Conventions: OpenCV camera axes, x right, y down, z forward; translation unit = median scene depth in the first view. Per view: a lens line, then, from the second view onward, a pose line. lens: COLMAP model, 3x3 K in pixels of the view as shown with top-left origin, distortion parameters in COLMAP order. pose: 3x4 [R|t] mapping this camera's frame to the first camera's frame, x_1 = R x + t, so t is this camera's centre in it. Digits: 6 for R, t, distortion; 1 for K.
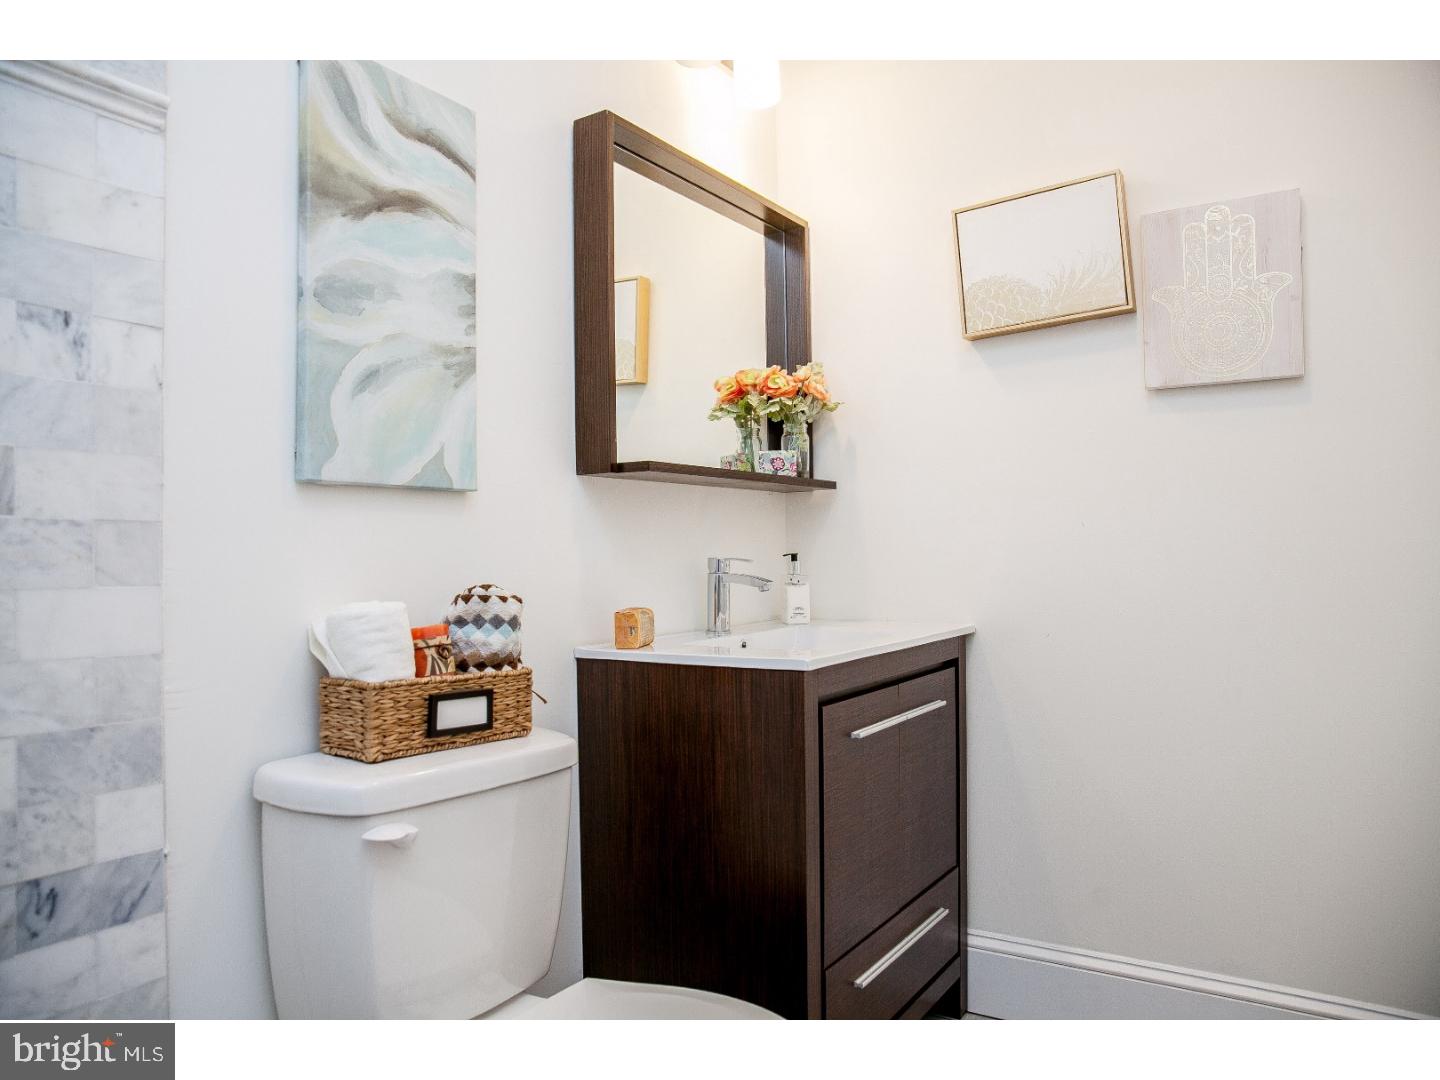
lens RADIAL K [[980.2, 0, 720.0], [0, 980.2, 540.0], [0, 0, 1]] dist [-0.108059, 0.087039]
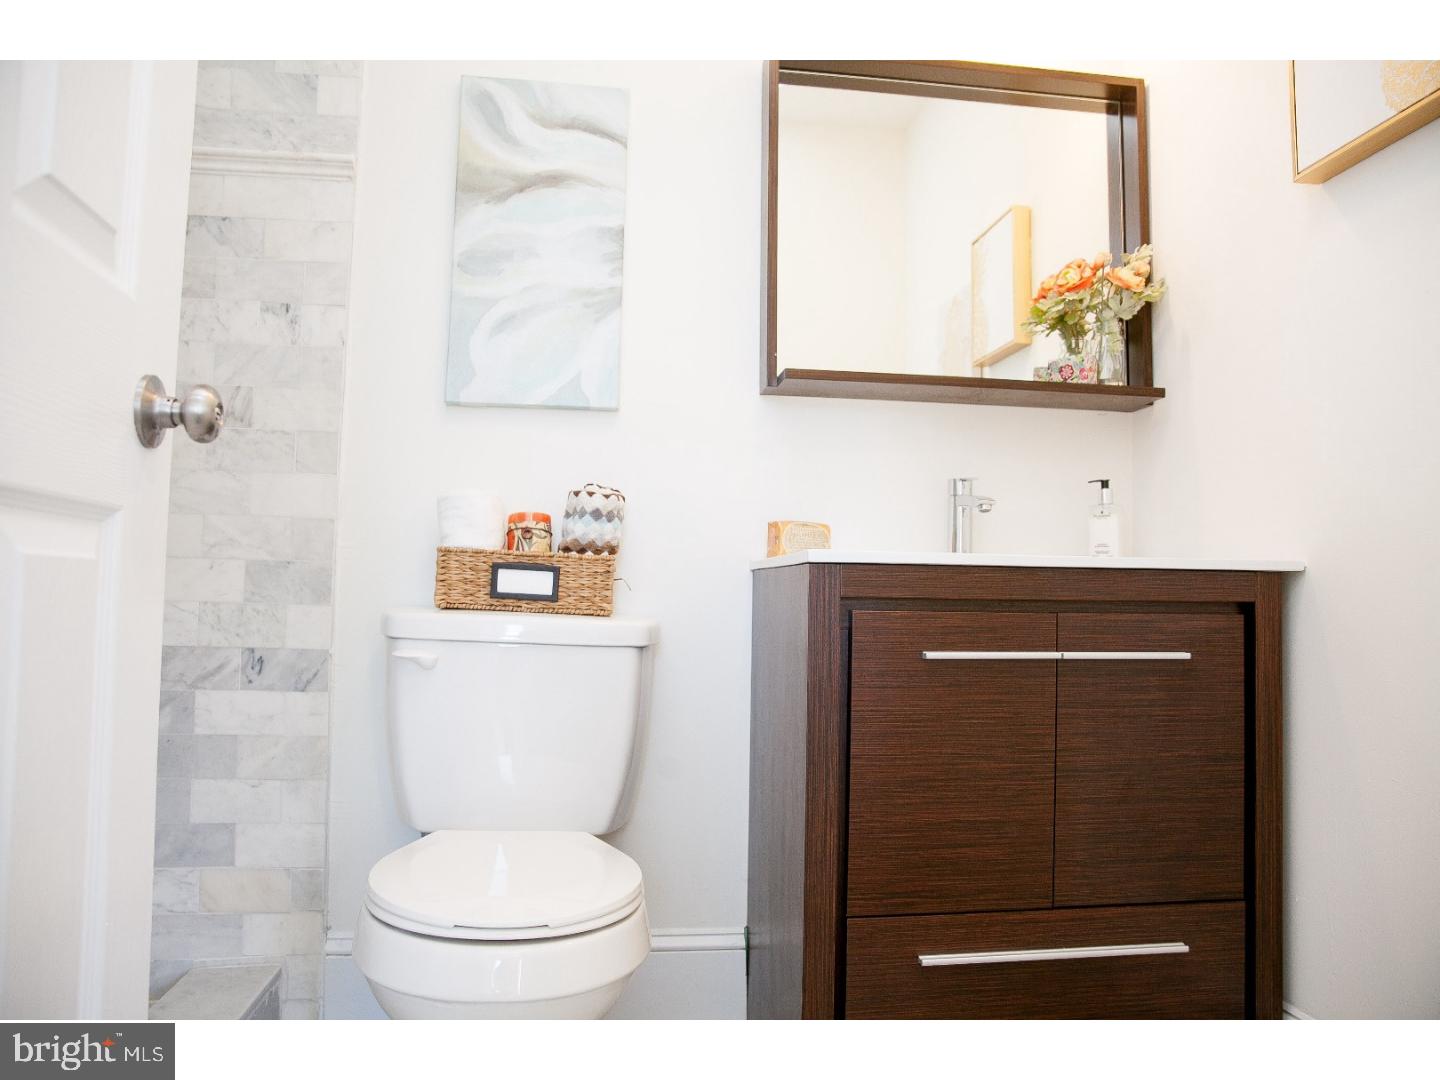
lens RADIAL K [[980.2, 0, 720.0], [0, 980.2, 540.0], [0, 0, 1]] dist [-0.108059, 0.087039]
pose [[0.656818, -0.018889, -0.753812, 0.811145], [-0.013572, 0.999228, -0.036864, 0.169270], [0.753927, 0.034444, 0.656055, 0.393489]]
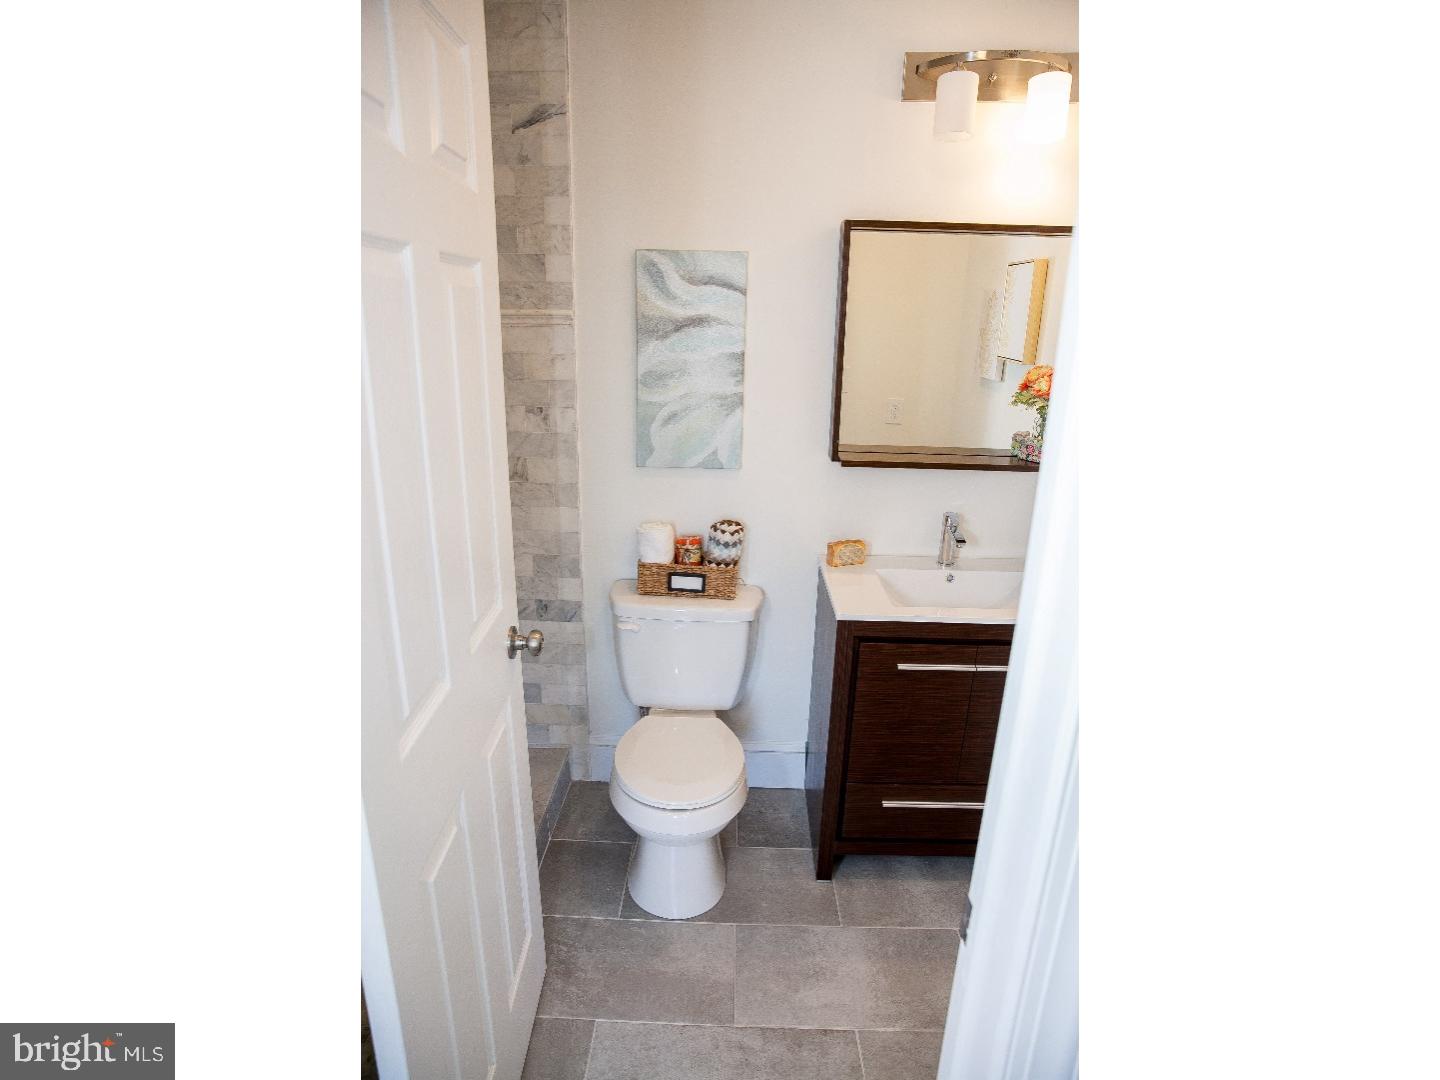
lens RADIAL K [[764.9, 0, 720.0], [0, 764.9, 540.0], [0, 0, 1]] dist [-0.077752, 0.032916]
pose [[0.525805, 0.284182, -0.801729, 1.118075], [-0.012166, 0.944956, 0.326971, -0.472332], [0.850518, -0.162170, 0.500320, 0.232681]]
